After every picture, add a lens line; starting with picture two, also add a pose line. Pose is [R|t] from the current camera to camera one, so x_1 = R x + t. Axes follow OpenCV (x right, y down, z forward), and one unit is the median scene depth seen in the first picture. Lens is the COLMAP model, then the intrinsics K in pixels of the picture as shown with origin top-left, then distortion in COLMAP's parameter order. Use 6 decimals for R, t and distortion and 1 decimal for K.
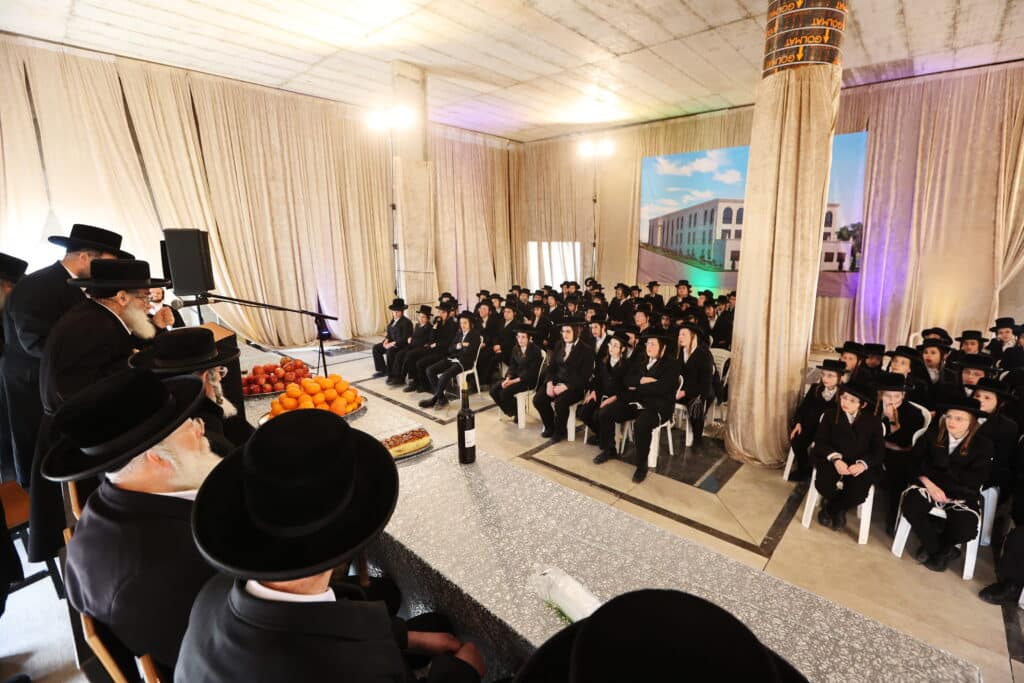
lens RADIAL K [[462.9, 0, 521.5], [0, 462.9, 343.5], [0, 0, 1]] dist [-0.022554, 0.008255]
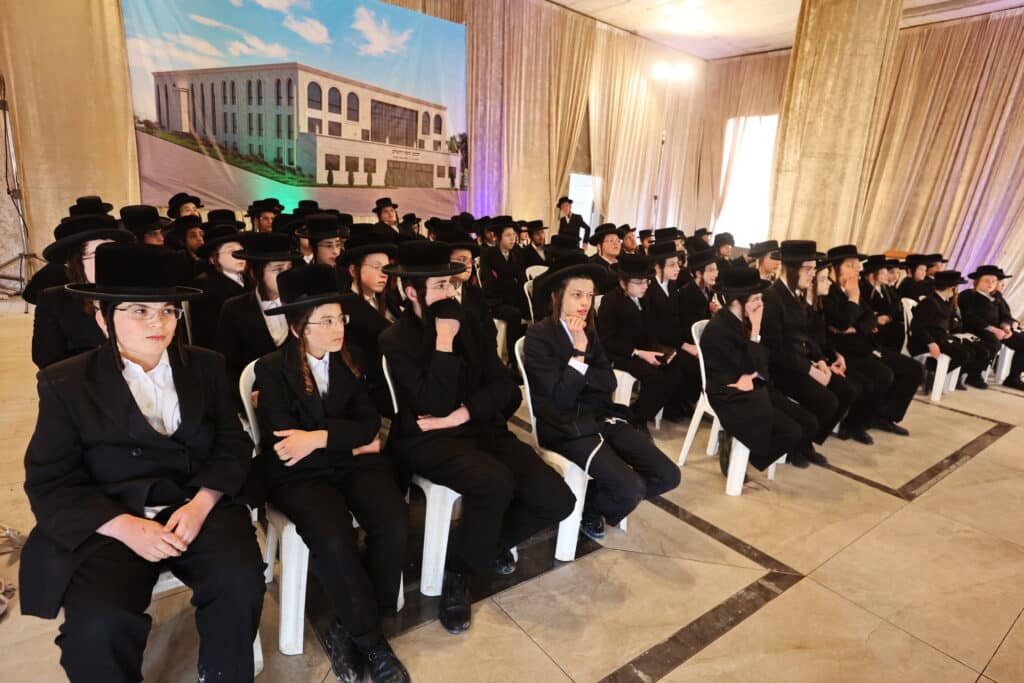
lens RADIAL K [[570.2, 0, 511.9], [0, 570.2, 346.3], [0, 0, 1]] dist [-0.001689, 0.002222]
pose [[0.176231, -0.238314, 0.955065, -0.522430], [0.136825, 0.966762, 0.215986, -0.118347], [-0.974793, 0.092613, 0.202981, 0.941661]]
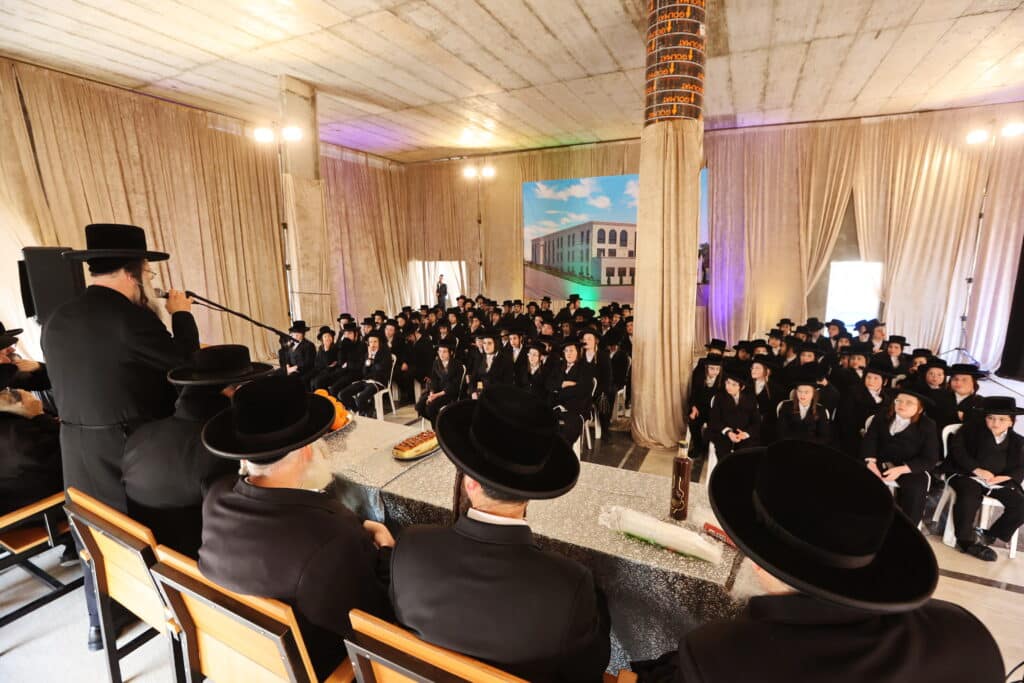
lens RADIAL K [[462.9, 0, 522.5], [0, 462.9, 341.3], [0, 0, 1]] dist [-0.022554, 0.008255]
pose [[0.963171, -0.050892, 0.264029, -0.070444], [0.062362, 0.997431, -0.035241, 0.006383], [-0.261557, 0.050409, 0.963871, -0.030913]]
